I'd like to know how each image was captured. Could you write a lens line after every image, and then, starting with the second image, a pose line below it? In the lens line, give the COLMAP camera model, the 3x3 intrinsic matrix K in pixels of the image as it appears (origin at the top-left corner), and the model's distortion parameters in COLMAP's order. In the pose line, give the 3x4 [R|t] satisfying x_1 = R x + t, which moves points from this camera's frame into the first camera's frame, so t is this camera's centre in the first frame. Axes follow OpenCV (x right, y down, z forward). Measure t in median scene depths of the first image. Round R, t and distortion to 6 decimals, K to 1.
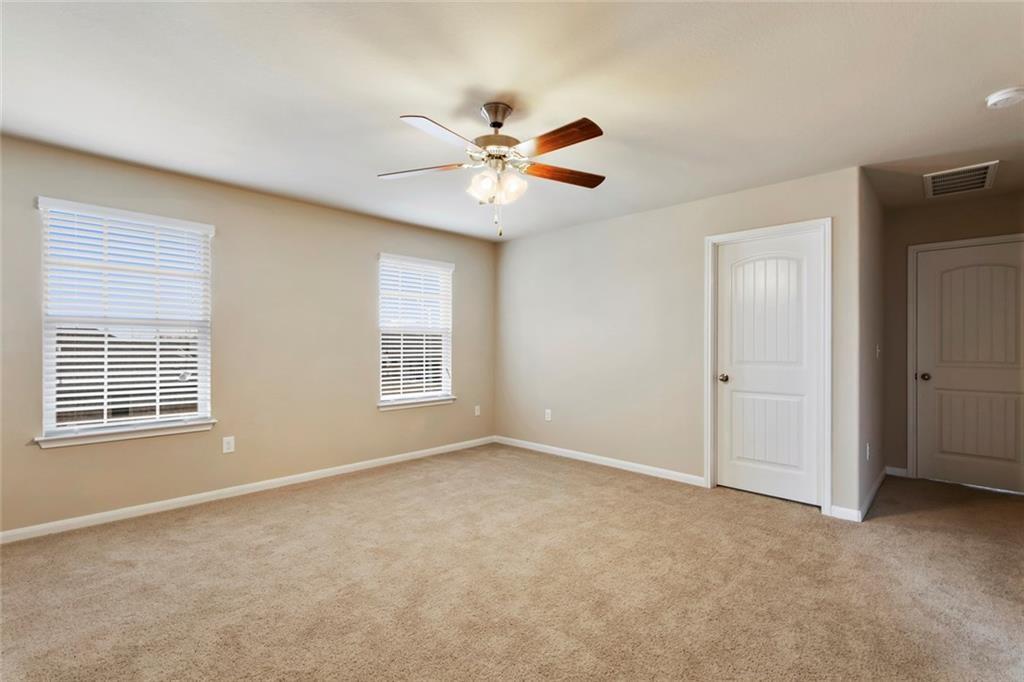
lens RADIAL K [[451.7, 0, 514.3], [0, 451.7, 351.8], [0, 0, 1]] dist [-0.000118, -0.000071]
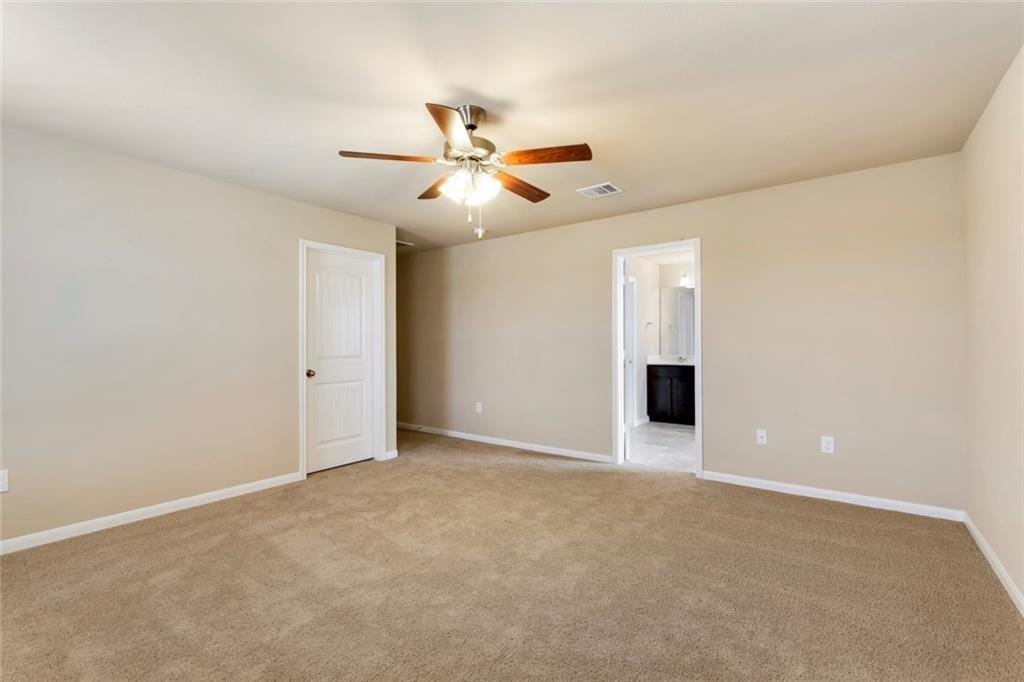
lens RADIAL K [[451.7, 0, 514.3], [0, 451.7, 351.8], [0, 0, 1]] dist [-0.000118, -0.000071]
pose [[-0.125836, -0.022853, 0.991788, -0.669748], [0.016473, 0.999549, 0.025122, -0.013095], [-0.991914, 0.019499, -0.125403, 0.648194]]
